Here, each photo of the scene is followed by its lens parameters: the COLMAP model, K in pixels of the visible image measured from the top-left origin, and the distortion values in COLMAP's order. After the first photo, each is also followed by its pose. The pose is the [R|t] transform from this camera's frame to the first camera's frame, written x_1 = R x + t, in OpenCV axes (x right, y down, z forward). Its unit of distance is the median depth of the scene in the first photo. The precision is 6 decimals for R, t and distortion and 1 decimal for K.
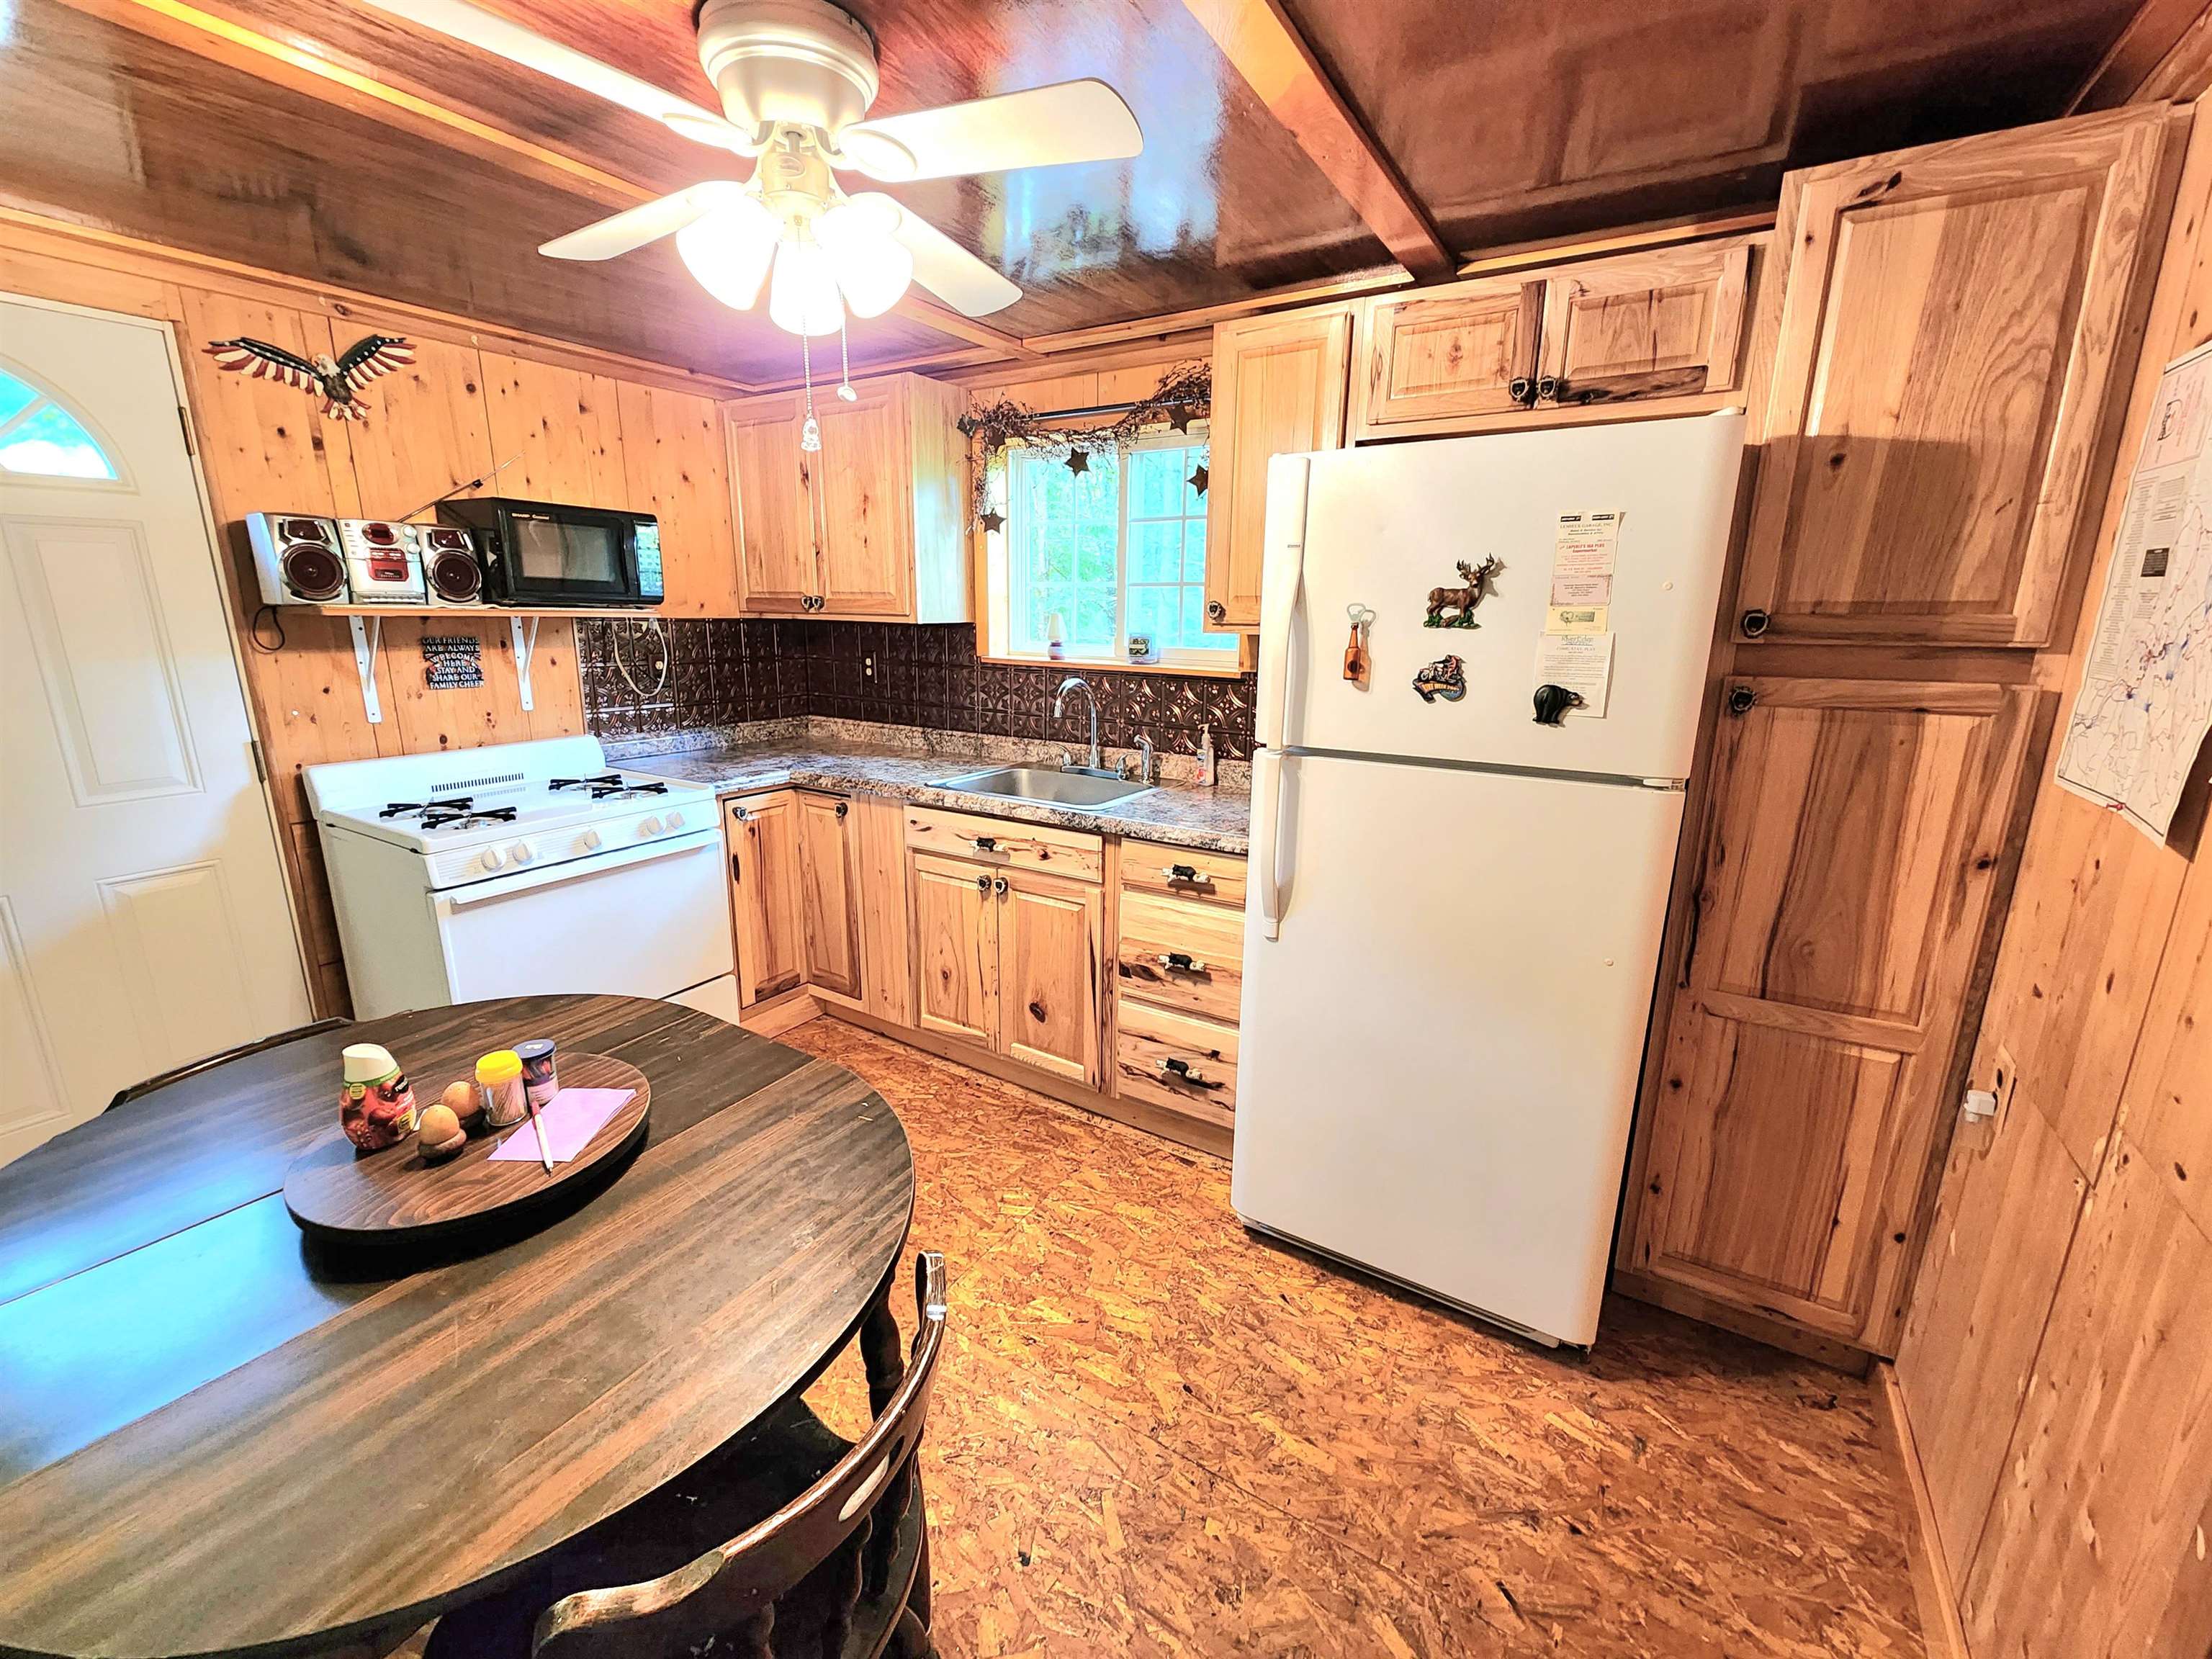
lens RADIAL K [[895.9, 0, 1106.0], [0, 895.9, 829.5], [0, 0, 1]] dist [-0.000923, -0.000443]
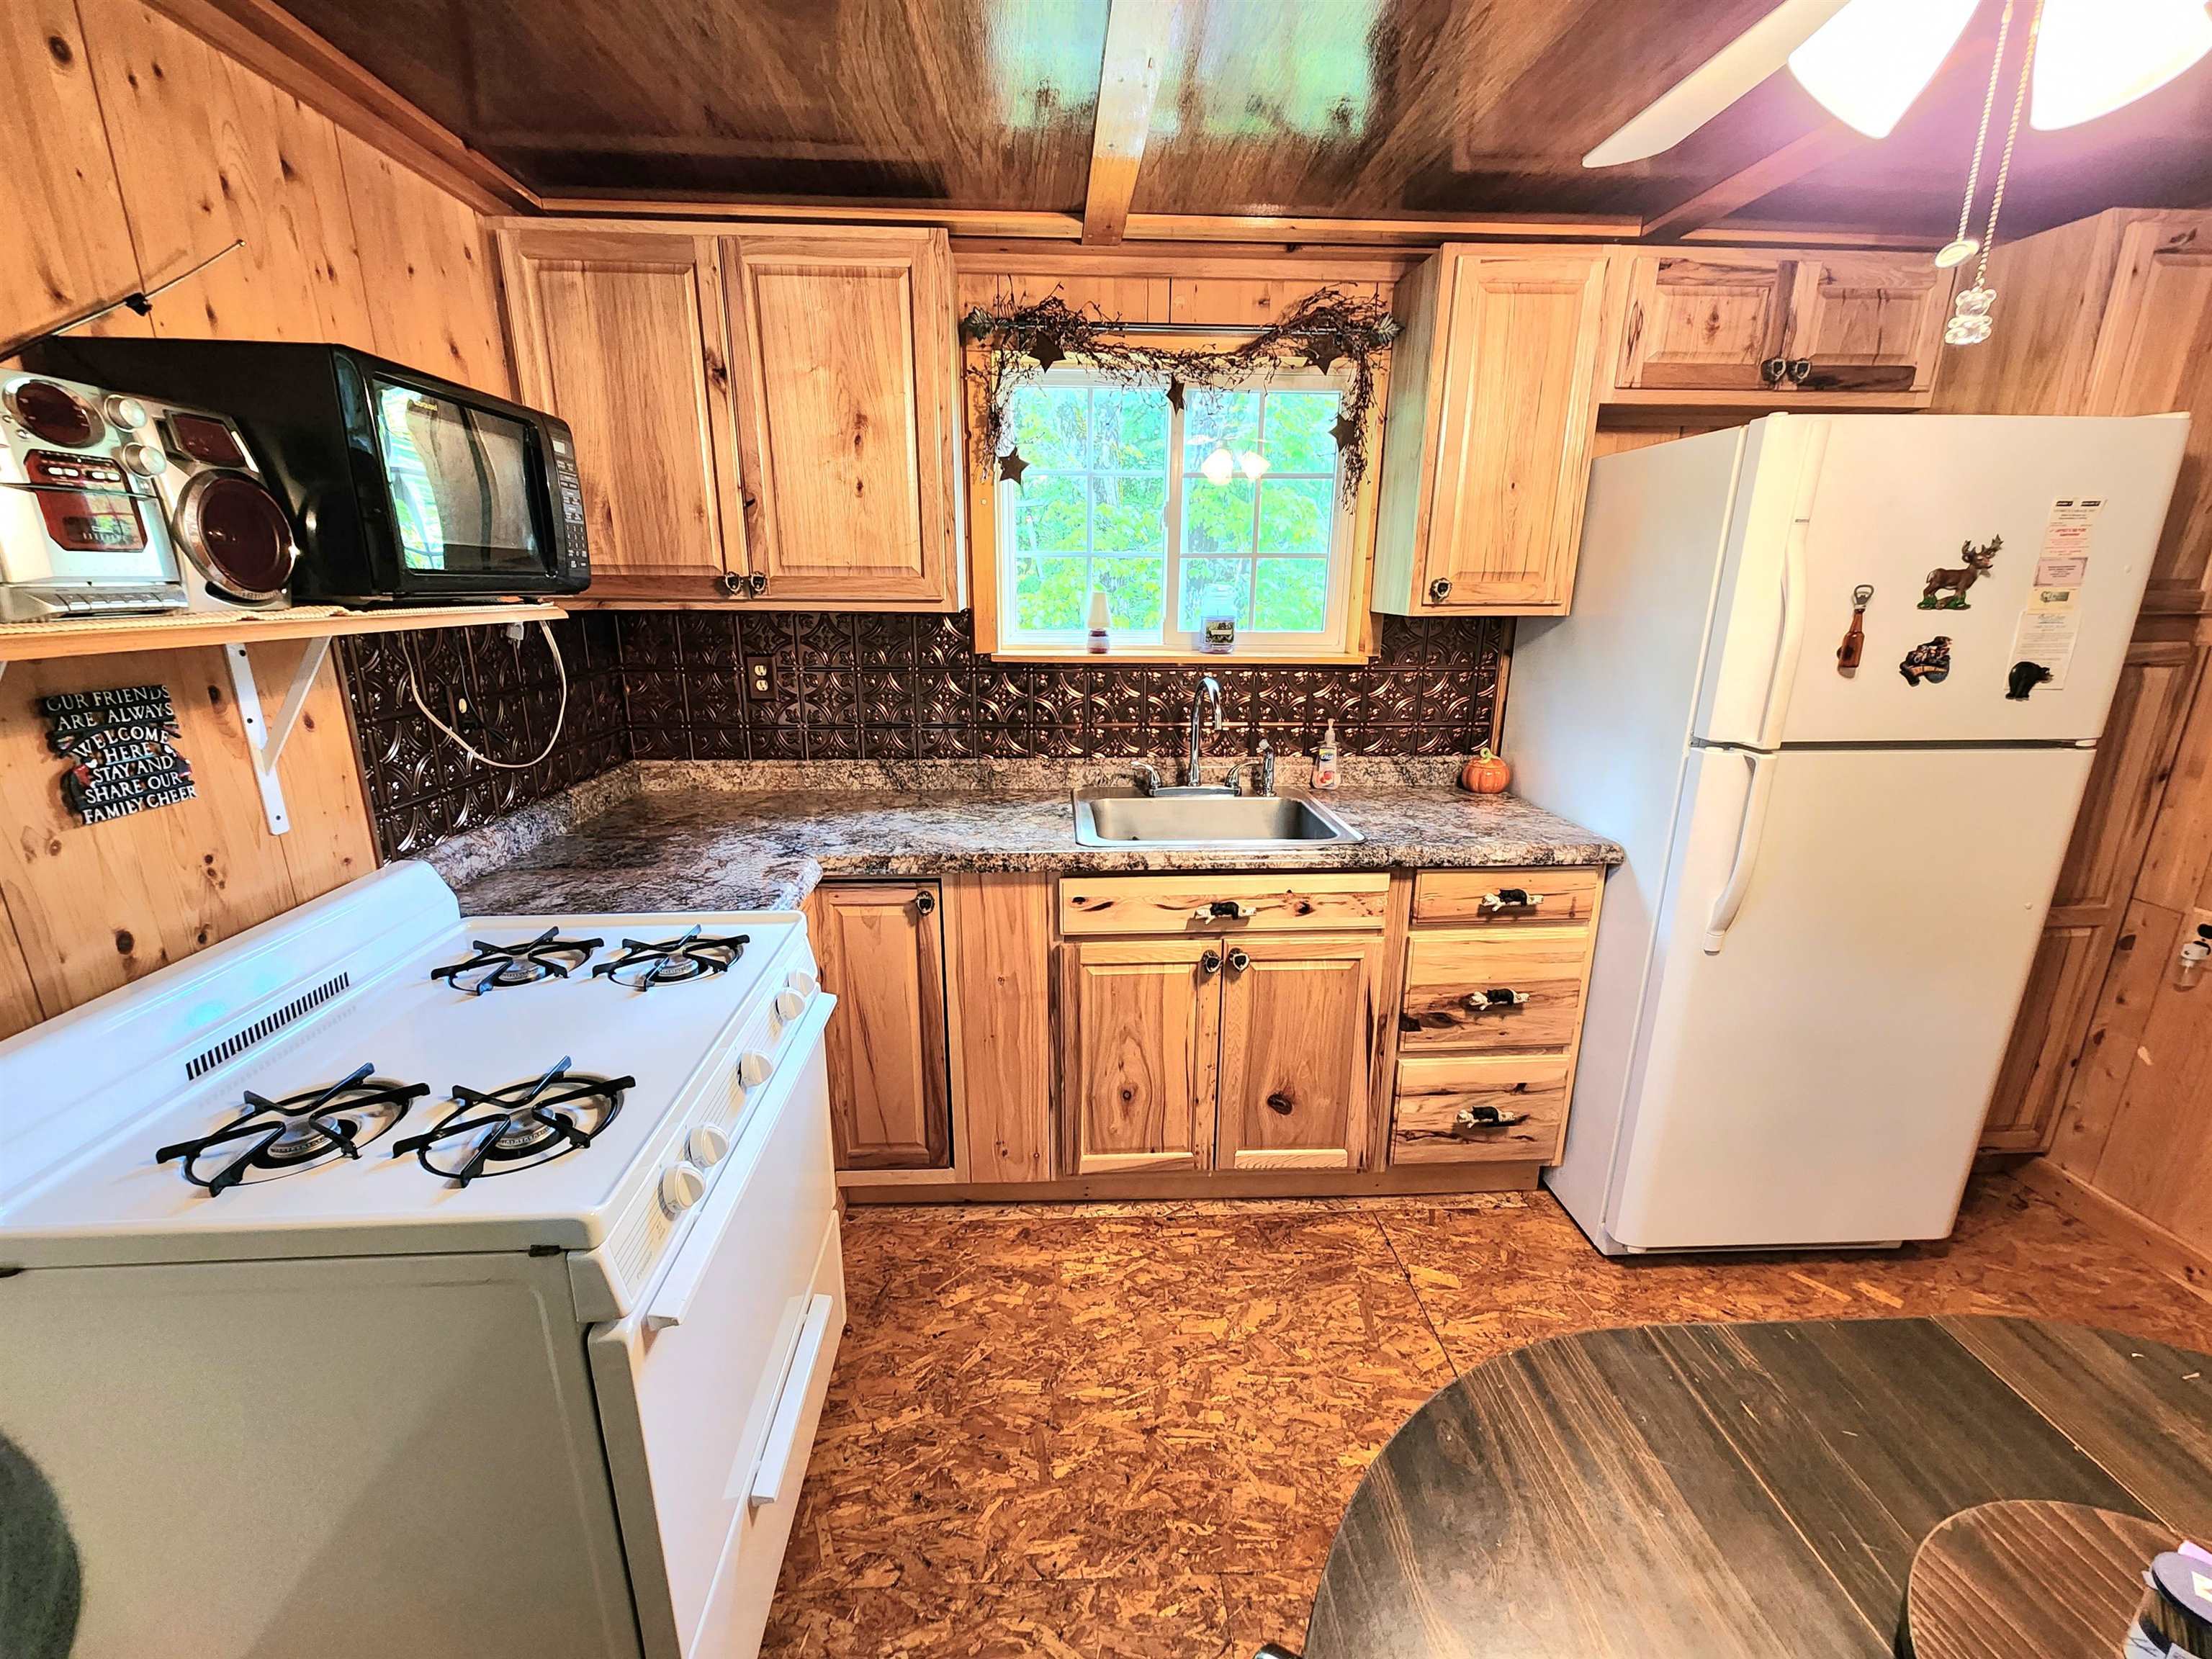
lens RADIAL K [[895.9, 0, 1106.0], [0, 895.9, 829.5], [0, 0, 1]] dist [-0.000923, -0.000443]
pose [[0.823567, -0.164314, 0.542899, -0.610923], [0.142592, 0.986360, 0.082224, -0.126029], [-0.549004, 0.009696, 0.835763, 0.434131]]
